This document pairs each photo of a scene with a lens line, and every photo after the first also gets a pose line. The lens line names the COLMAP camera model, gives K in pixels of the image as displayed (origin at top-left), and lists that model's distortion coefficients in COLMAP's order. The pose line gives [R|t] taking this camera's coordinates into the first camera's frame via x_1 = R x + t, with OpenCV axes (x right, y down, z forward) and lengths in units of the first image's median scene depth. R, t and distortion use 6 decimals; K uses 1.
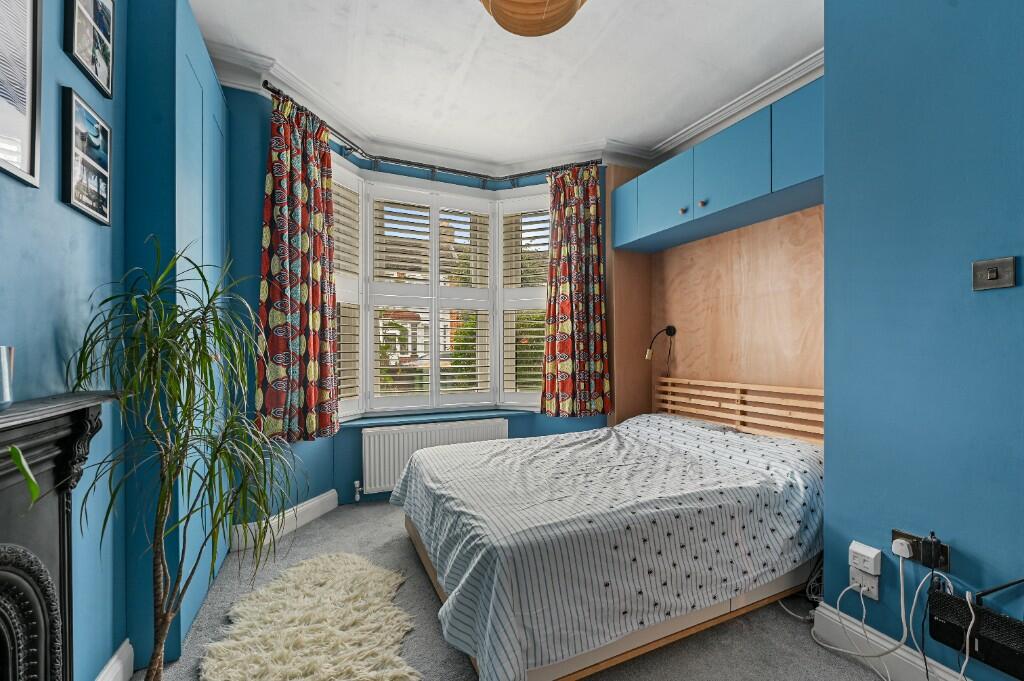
lens RADIAL K [[422.6, 0, 515.8], [0, 422.6, 345.5], [0, 0, 1]] dist [0.018679, -0.000027]
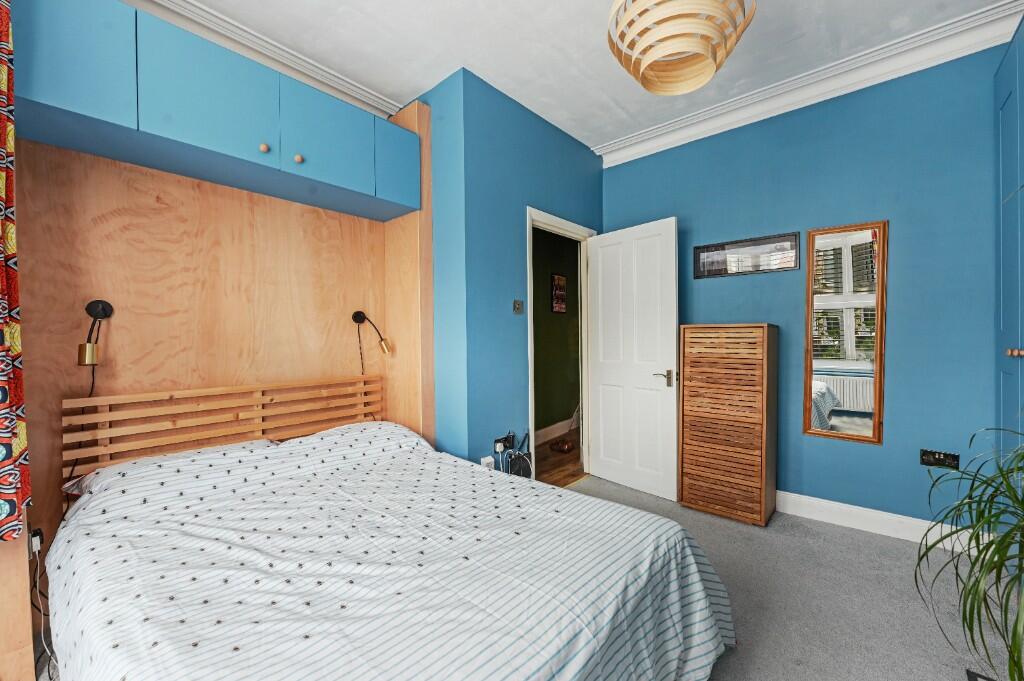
lens RADIAL K [[413.3, 0, 511.3], [0, 413.3, 336.8], [0, 0, 1]] dist [-0.003491, 0.000093]
pose [[-0.401496, 0.006714, 0.915836, -0.354440], [0.001923, 0.999977, -0.006488, 0.004824], [-0.915859, -0.000844, -0.401499, 0.791775]]
